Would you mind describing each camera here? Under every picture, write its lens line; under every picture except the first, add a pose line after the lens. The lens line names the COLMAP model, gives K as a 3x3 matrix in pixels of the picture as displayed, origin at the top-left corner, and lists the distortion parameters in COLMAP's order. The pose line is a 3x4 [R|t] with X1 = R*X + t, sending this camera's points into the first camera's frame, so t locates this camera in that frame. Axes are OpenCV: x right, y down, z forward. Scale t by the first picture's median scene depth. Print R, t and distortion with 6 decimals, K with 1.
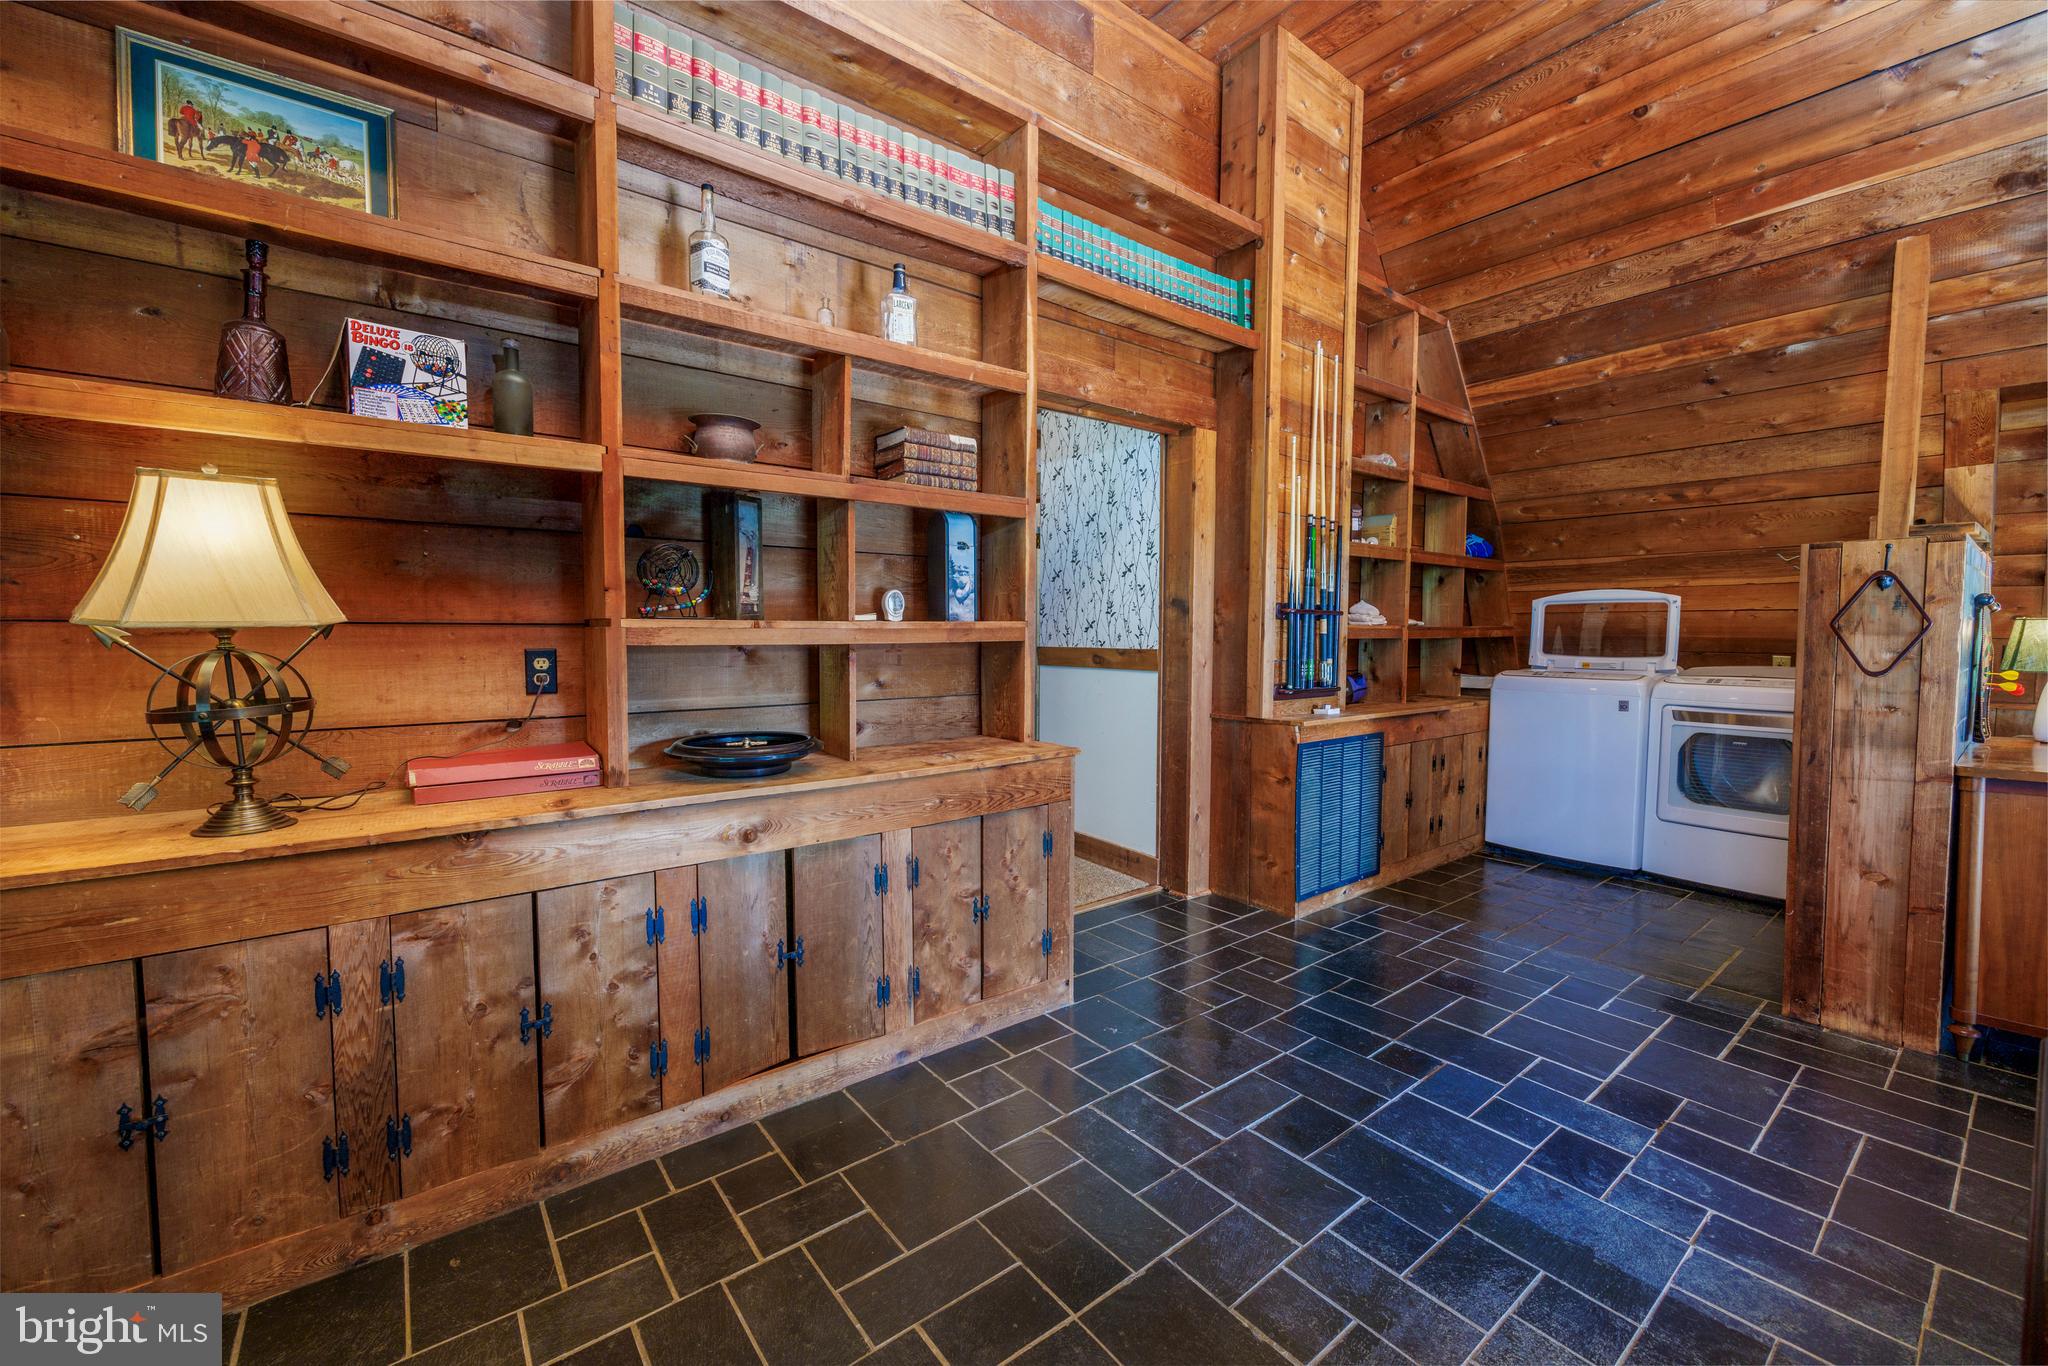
lens RADIAL K [[828.9, 0, 1026.0], [0, 828.9, 678.1], [0, 0, 1]] dist [0.002810, 0.000133]
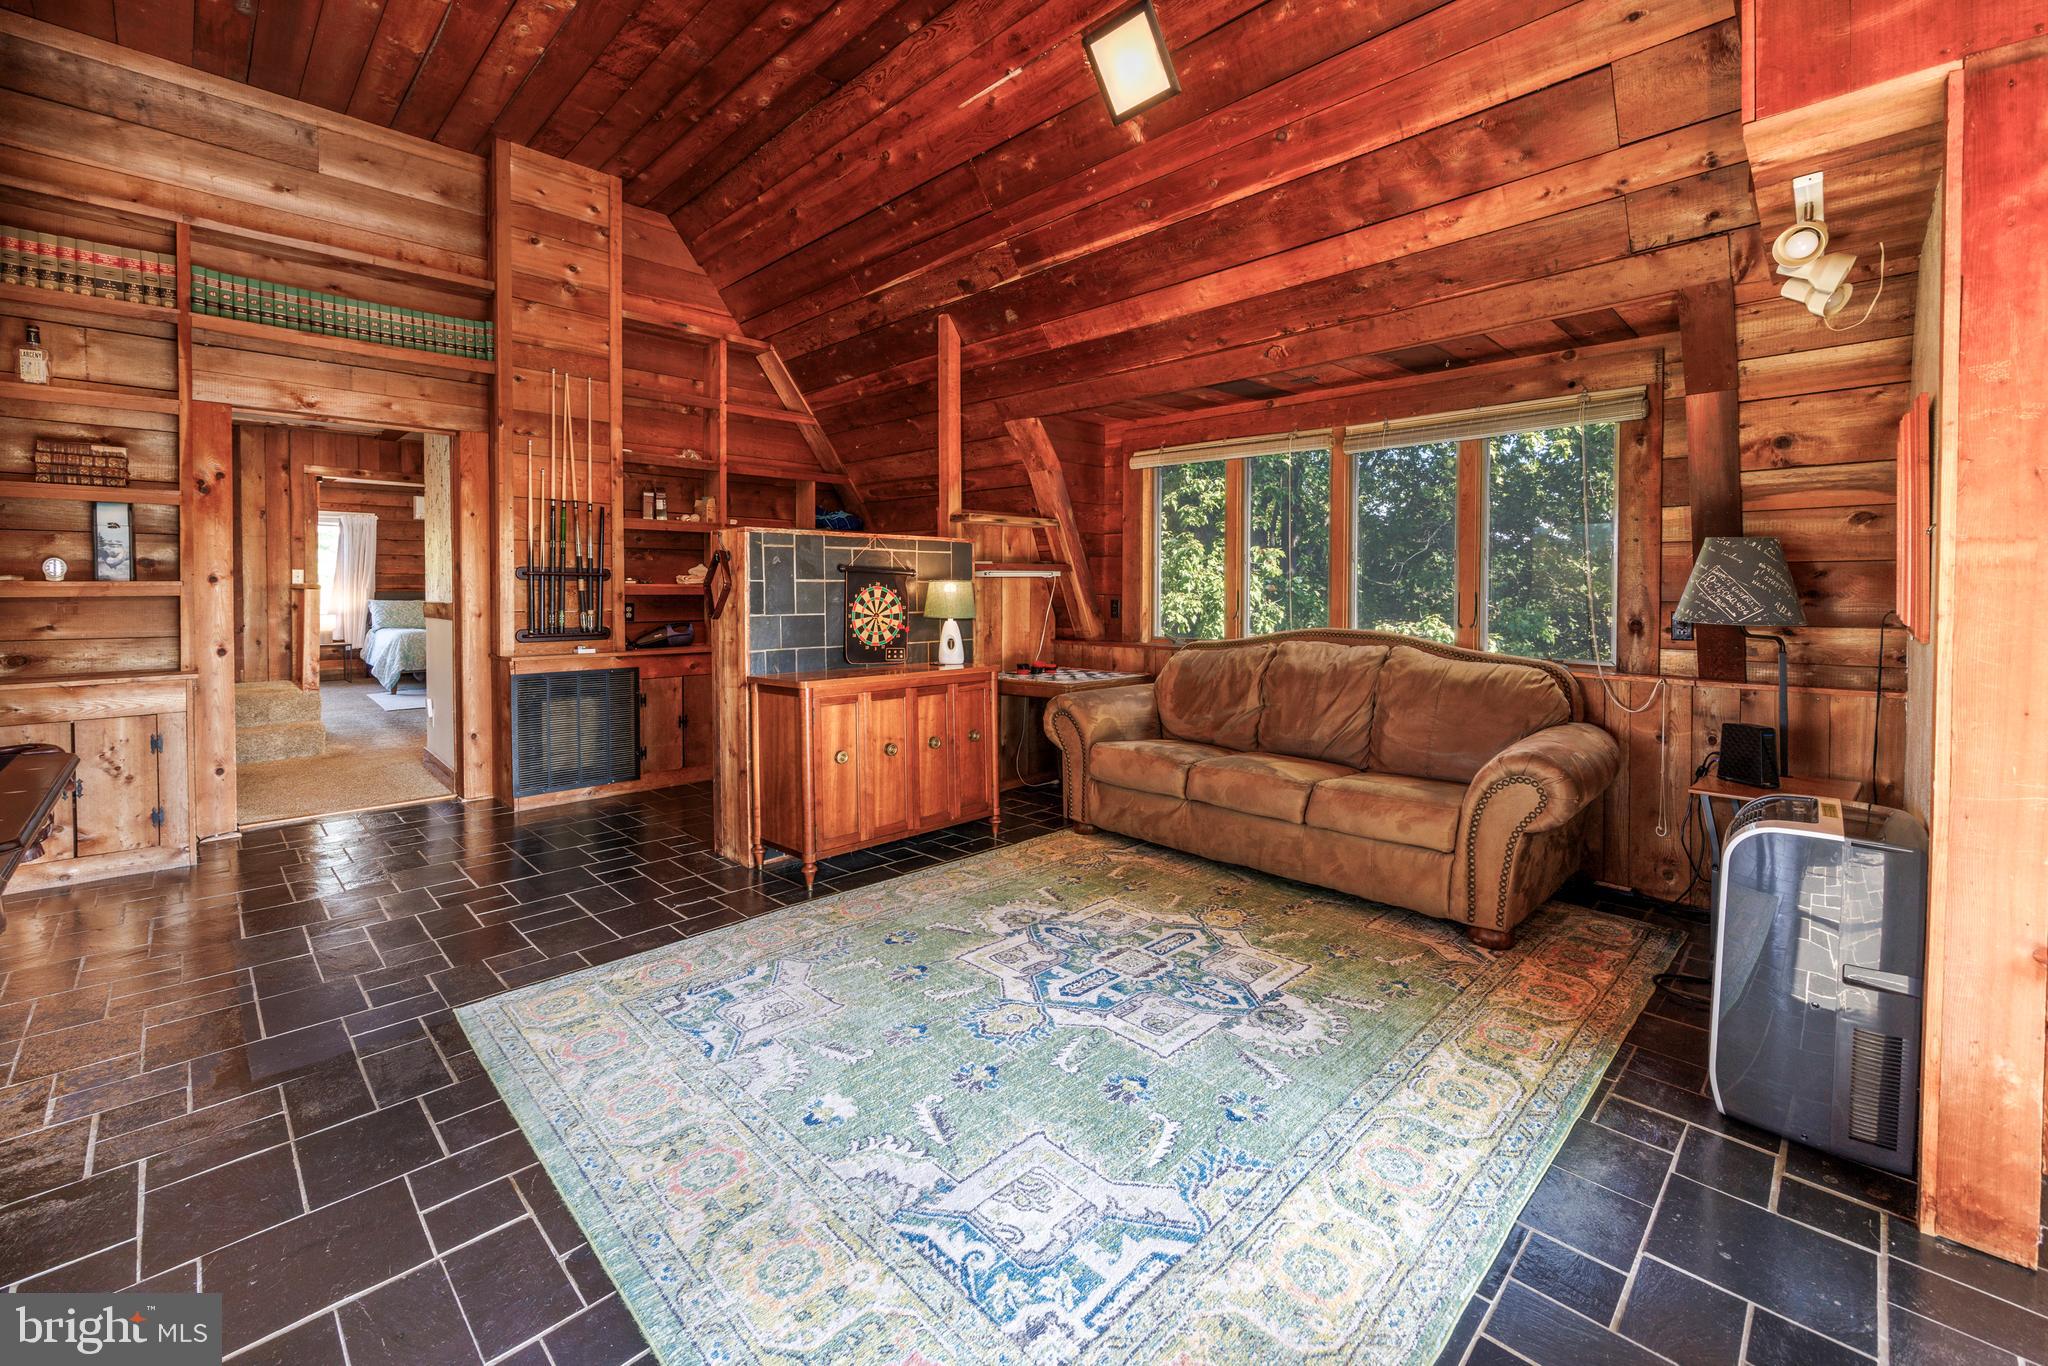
lens RADIAL K [[854.0, 0, 998.8], [0, 854.0, 599.5], [0, 0, 1]] dist [0.006538, -0.000738]
pose [[0.995237, 0.004242, 0.097394, 0.904168], [-0.000664, 0.999324, -0.036746, 0.008903], [-0.097484, 0.036506, 0.994567, -0.396755]]
